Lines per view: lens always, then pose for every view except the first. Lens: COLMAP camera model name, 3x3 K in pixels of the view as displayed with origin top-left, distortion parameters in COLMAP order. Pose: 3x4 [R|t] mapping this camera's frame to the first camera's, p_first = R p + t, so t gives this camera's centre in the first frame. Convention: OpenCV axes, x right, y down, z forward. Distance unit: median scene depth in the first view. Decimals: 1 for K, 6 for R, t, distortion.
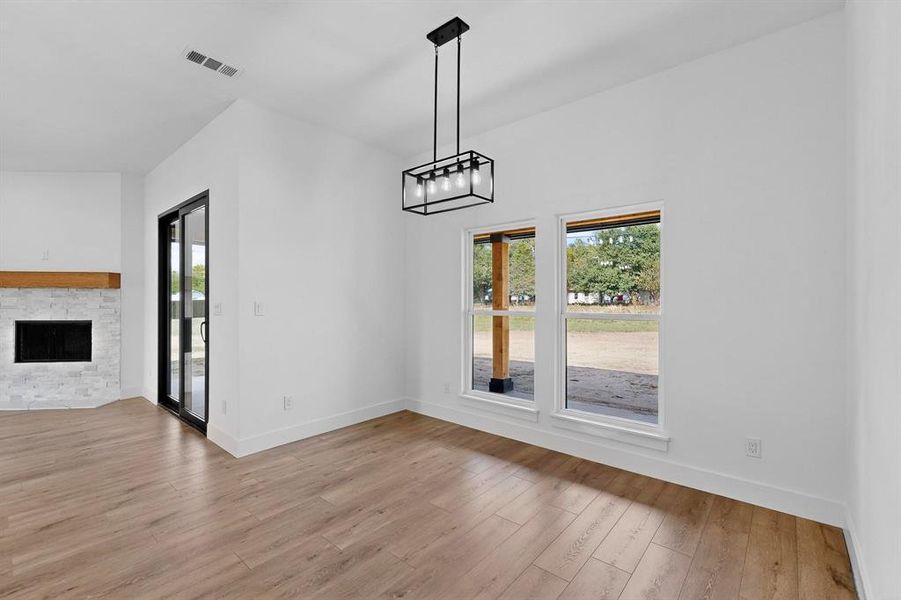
lens RADIAL K [[392.4, 0, 450.5], [0, 392.4, 300.0], [0, 0, 1]] dist [0.000110, 0.000402]
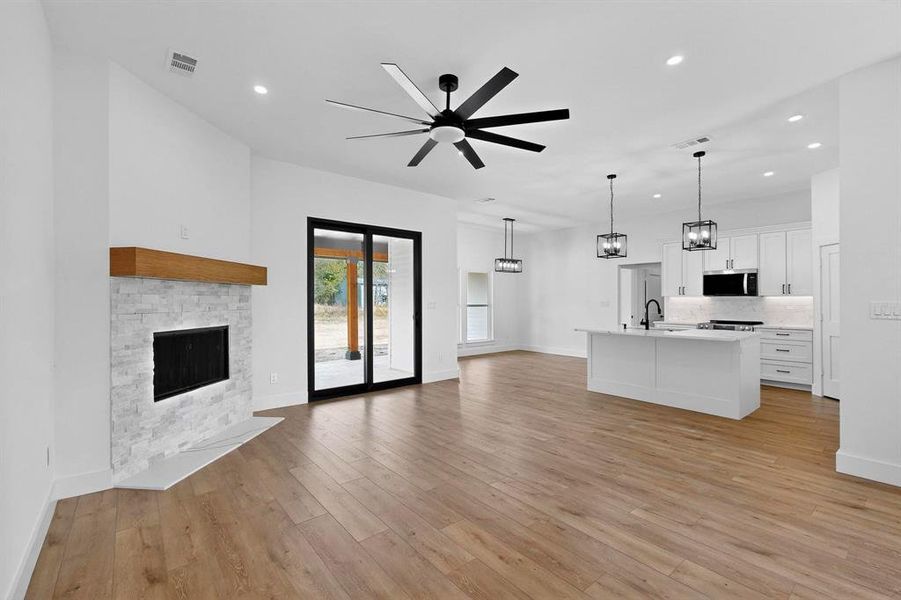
lens RADIAL K [[392.4, 0, 450.5], [0, 392.4, 300.0], [0, 0, 1]] dist [0.000110, 0.000402]
pose [[0.169582, 0.000996, 0.985516, -1.619559], [0.001680, 0.999998, -0.001300, 0.003110], [-0.985515, 0.001877, 0.169579, 0.439494]]
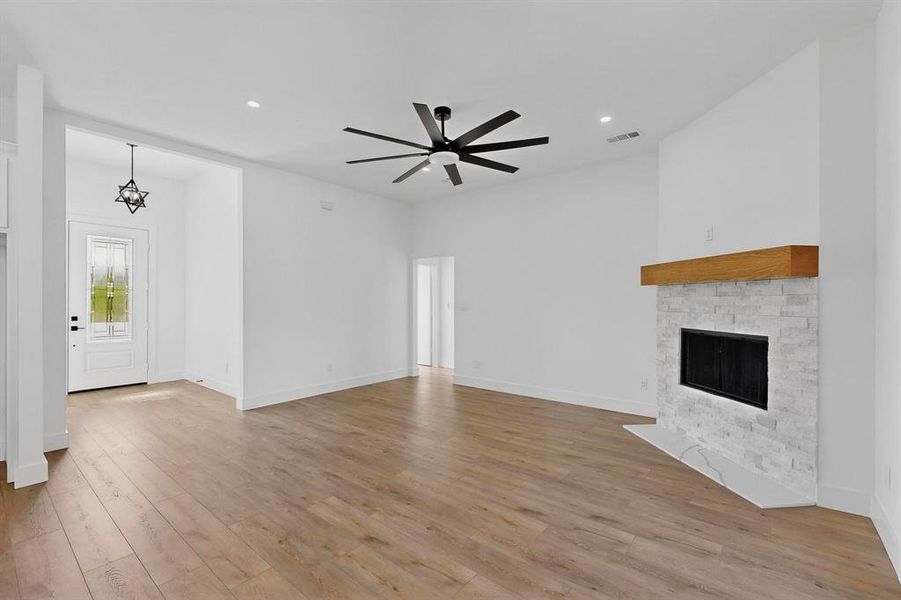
lens RADIAL K [[392.4, 0, 450.5], [0, 392.4, 300.0], [0, 0, 1]] dist [0.000110, 0.000402]
pose [[0.031922, -0.003005, -0.999486, -0.370612], [0.000245, 0.999995, -0.002999, 0.000696], [0.999490, -0.000149, 0.031923, 0.532653]]
